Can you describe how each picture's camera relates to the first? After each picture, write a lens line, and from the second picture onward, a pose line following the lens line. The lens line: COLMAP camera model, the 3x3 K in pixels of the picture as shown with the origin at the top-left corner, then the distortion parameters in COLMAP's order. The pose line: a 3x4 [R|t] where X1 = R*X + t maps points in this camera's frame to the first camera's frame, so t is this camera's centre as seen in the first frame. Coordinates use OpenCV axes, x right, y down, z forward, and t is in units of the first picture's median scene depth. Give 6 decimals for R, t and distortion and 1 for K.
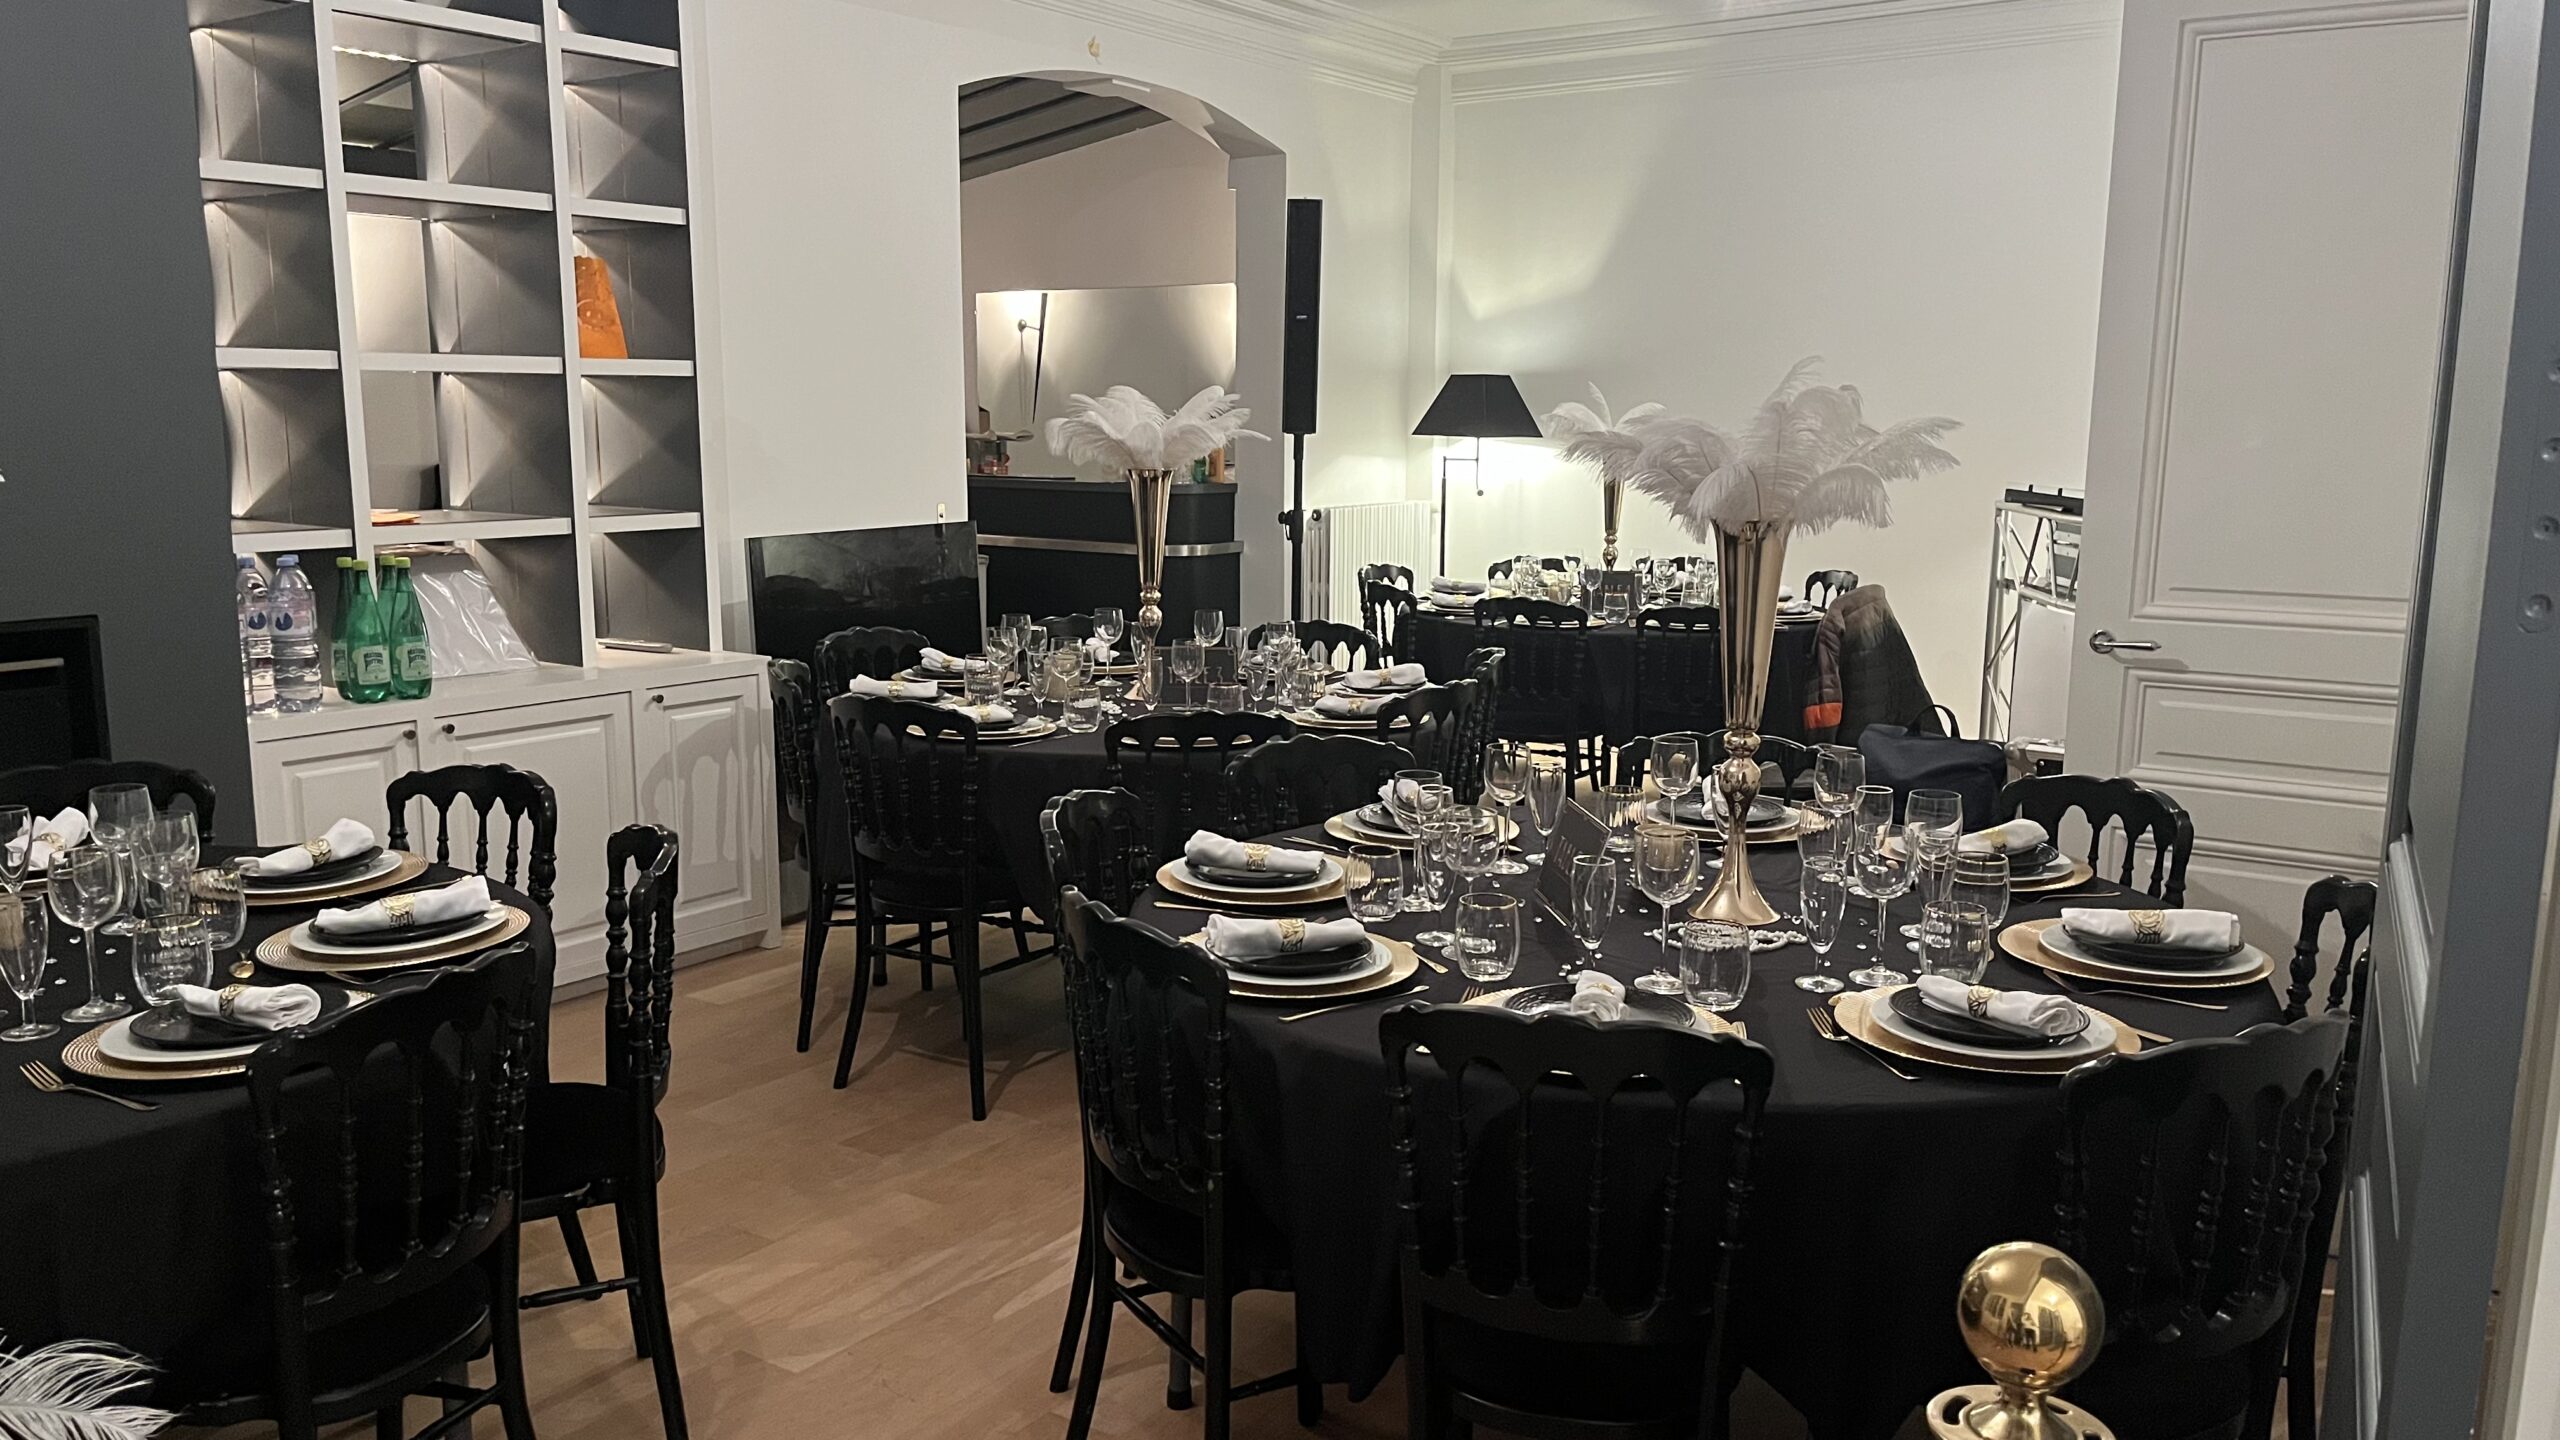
lens RADIAL K [[1860.4, 0, 1270.7], [0, 1860.4, 710.8], [0, 0, 1]] dist [0.048257, -0.007346]
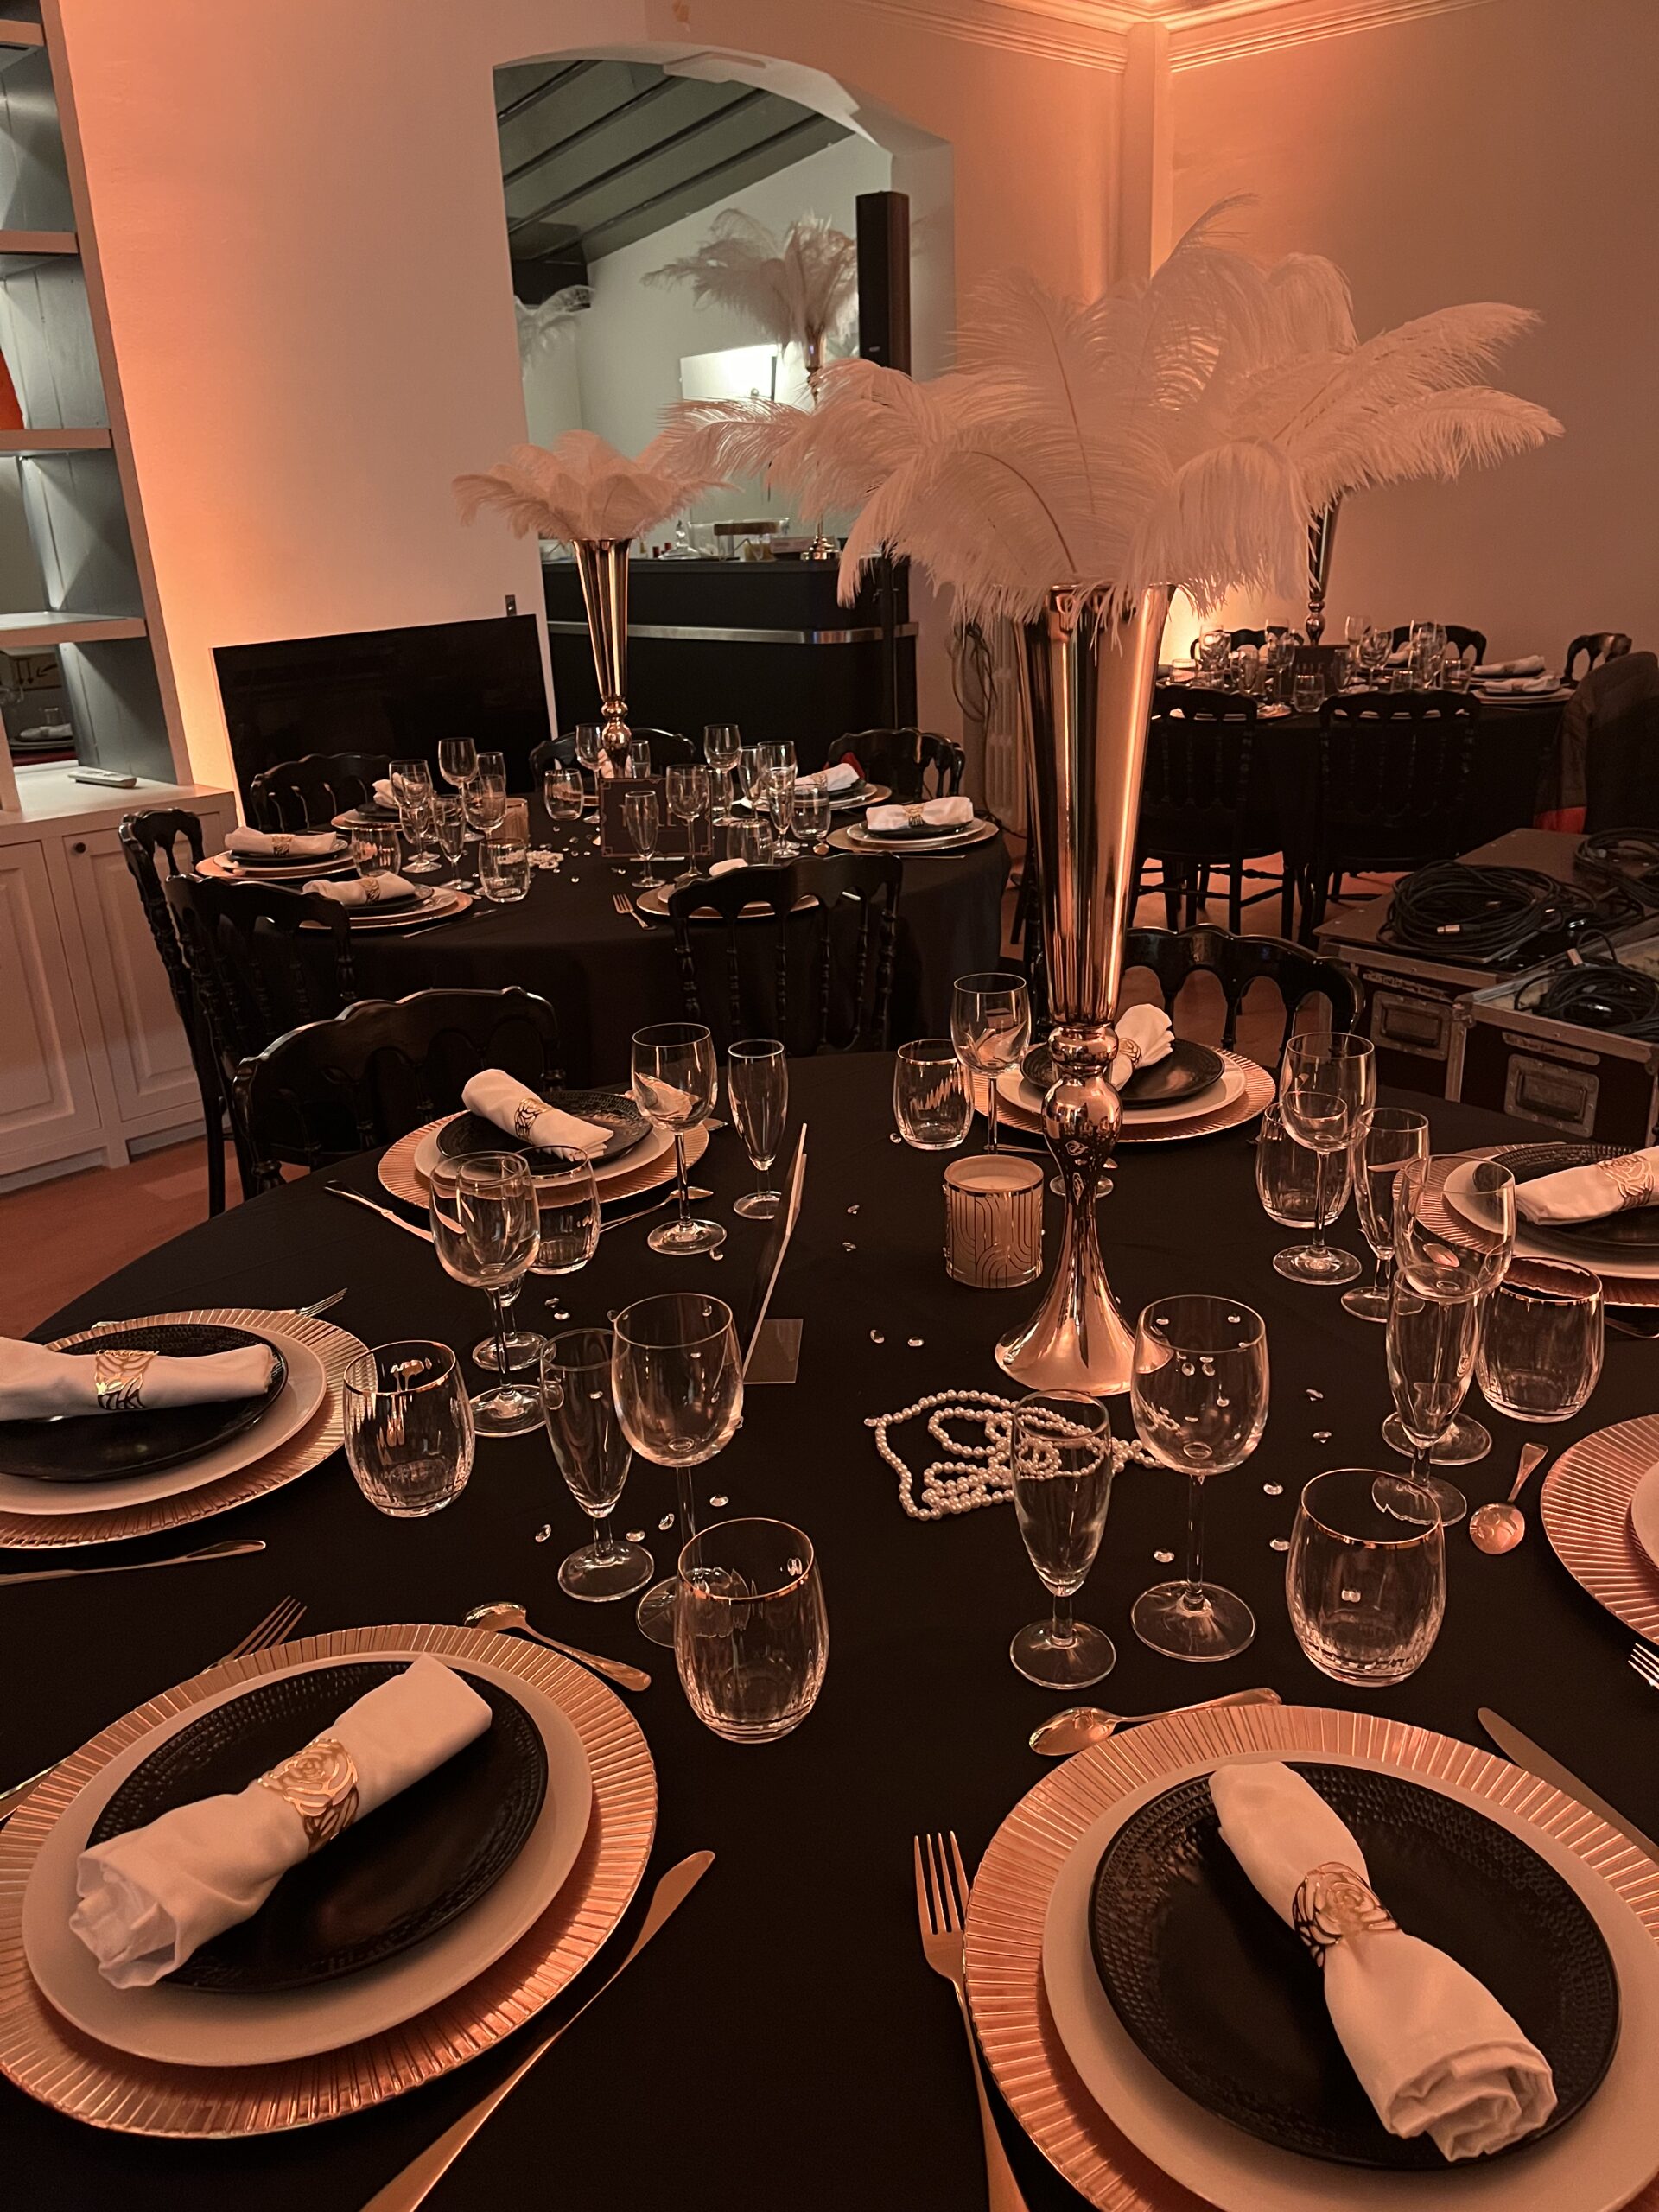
lens RADIAL K [[1654.8, 0, 827.7], [0, 1654.8, 1099.3], [0, 0, 1]] dist [0.023449, -0.016161]
pose [[0.984825, 0.012253, -0.173117, 0.112381], [0.020932, 0.981837, 0.188570, -0.023059], [0.172283, -0.189332, 0.966681, 0.237577]]
